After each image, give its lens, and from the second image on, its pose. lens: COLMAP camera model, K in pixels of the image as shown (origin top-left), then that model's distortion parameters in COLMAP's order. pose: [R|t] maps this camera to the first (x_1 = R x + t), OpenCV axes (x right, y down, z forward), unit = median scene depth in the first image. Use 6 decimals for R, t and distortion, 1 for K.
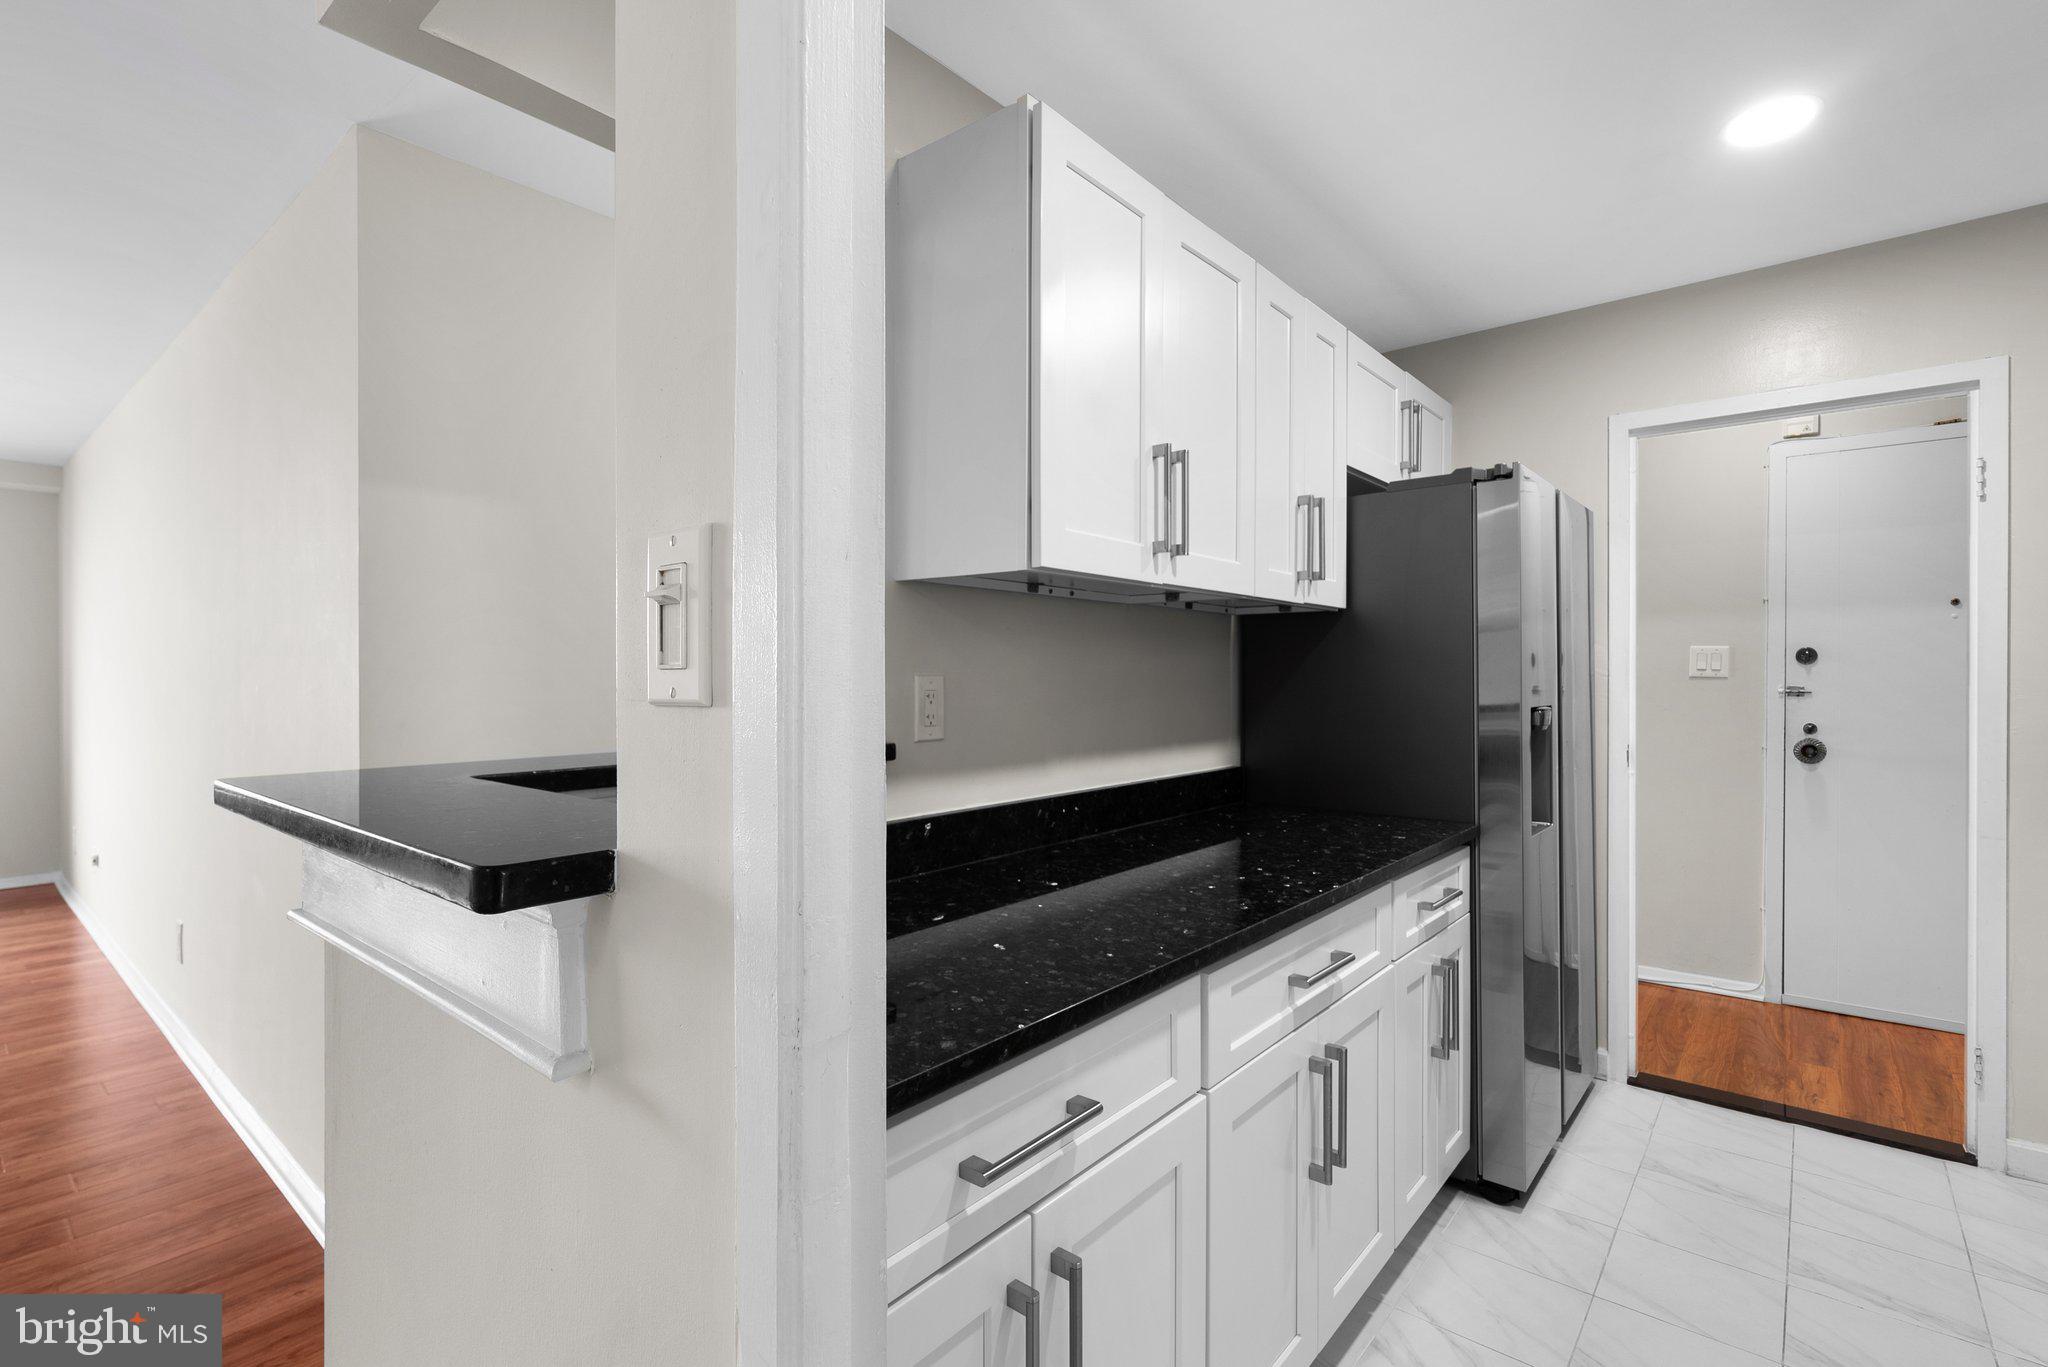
lens RADIAL K [[947.5, 0, 1022.7], [0, 947.5, 675.1], [0, 0, 1]] dist [0.001419, 0.001076]
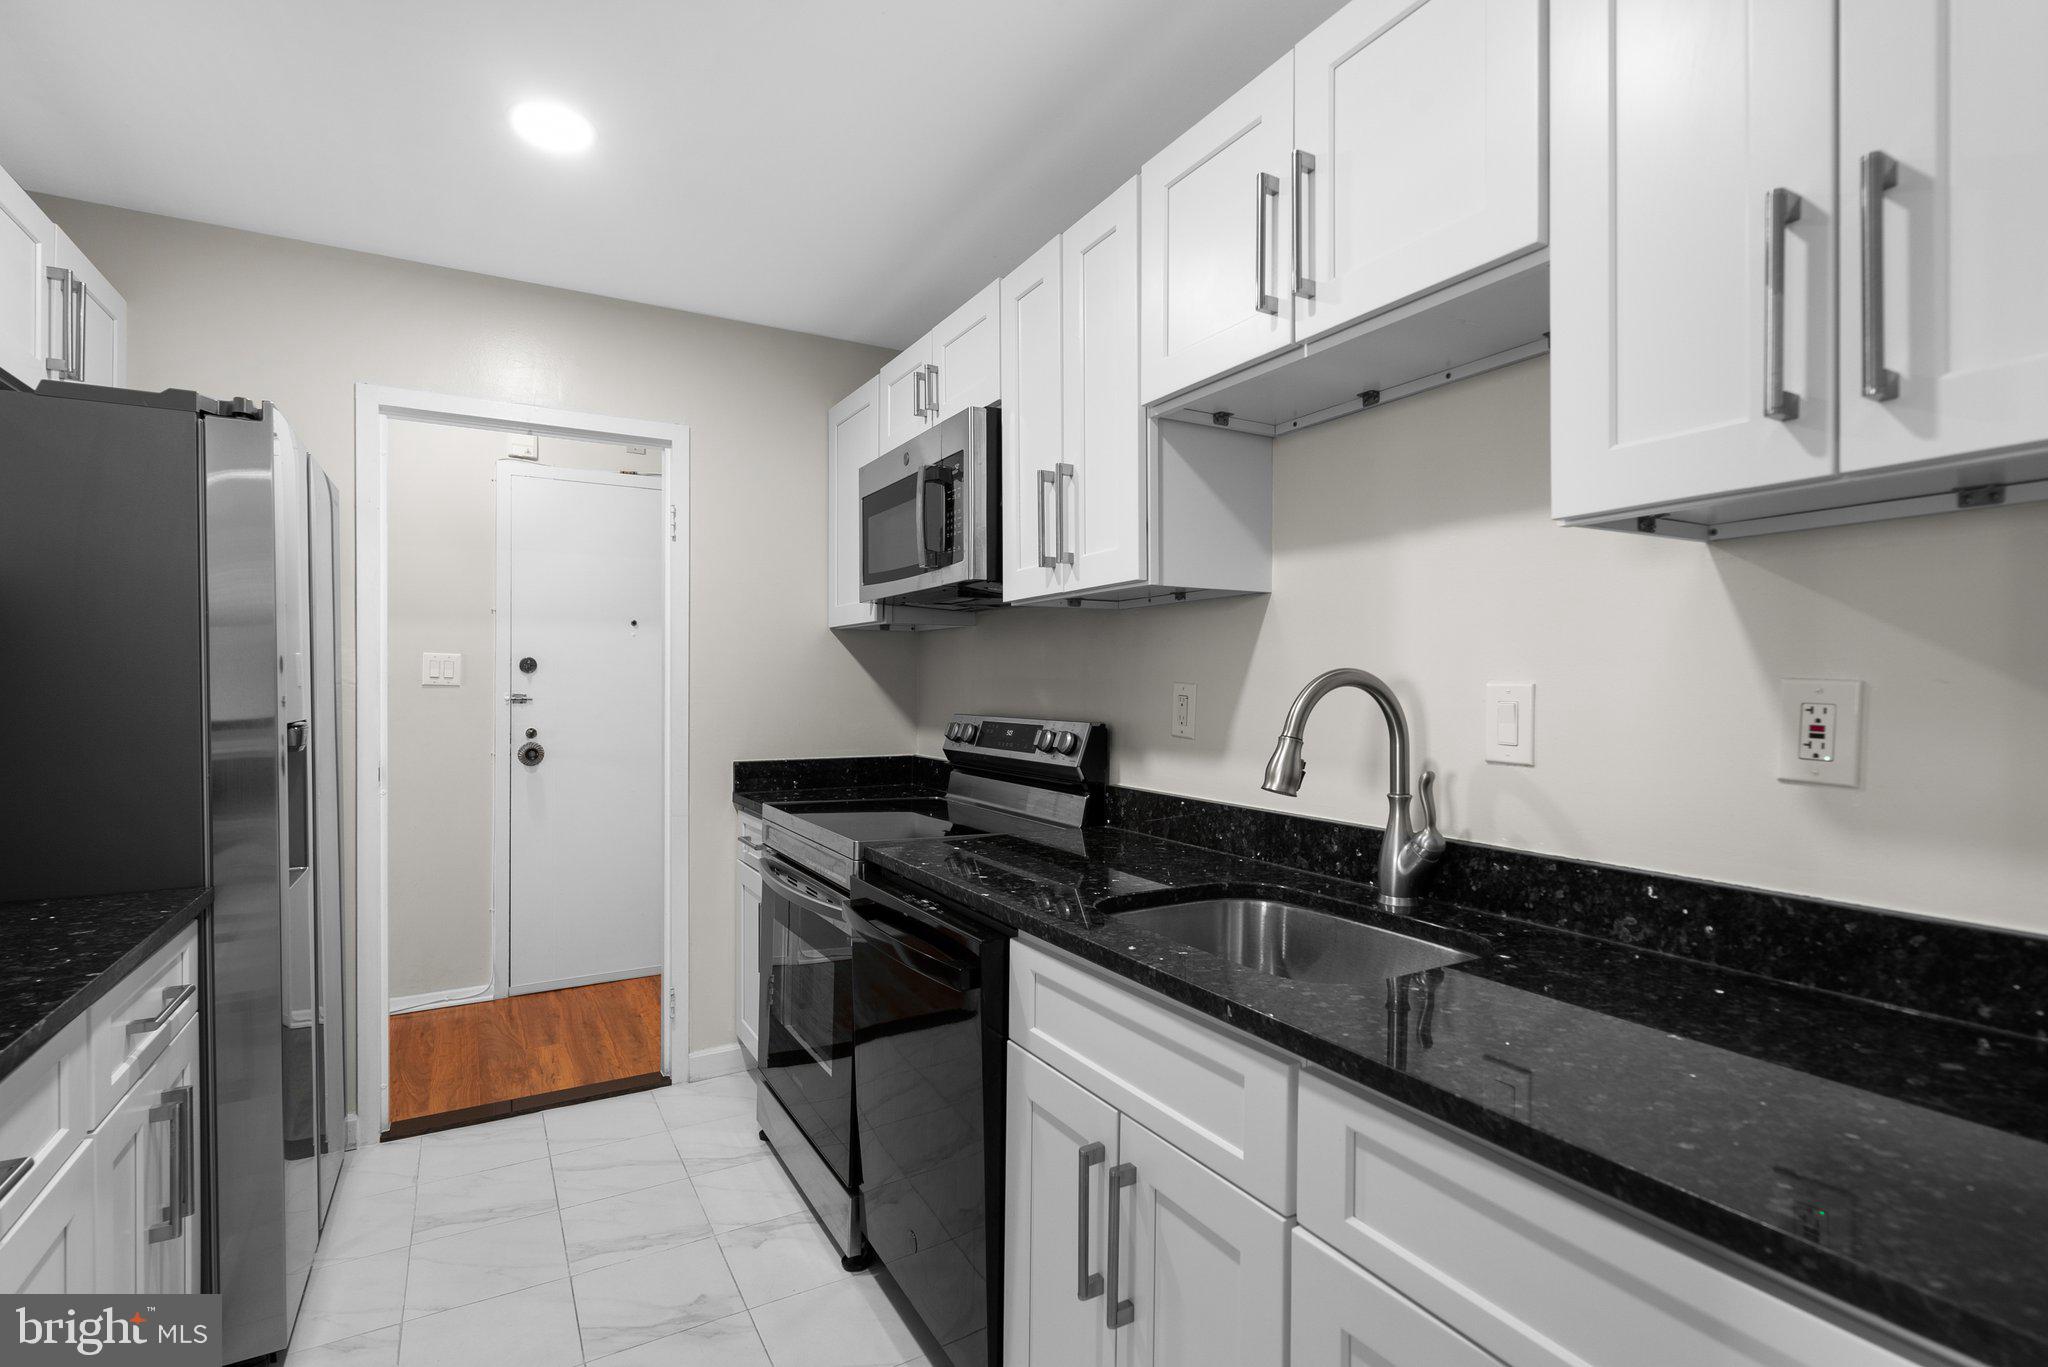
lens RADIAL K [[957.0, 0, 1021.7], [0, 957.0, 693.5], [0, 0, 1]] dist [-0.004931, 0.001828]
pose [[0.341562, -0.007126, 0.939832, 0.005868], [-0.002367, 0.999962, 0.008442, 0.001638], [-0.939856, -0.005109, 0.341532, 0.162620]]
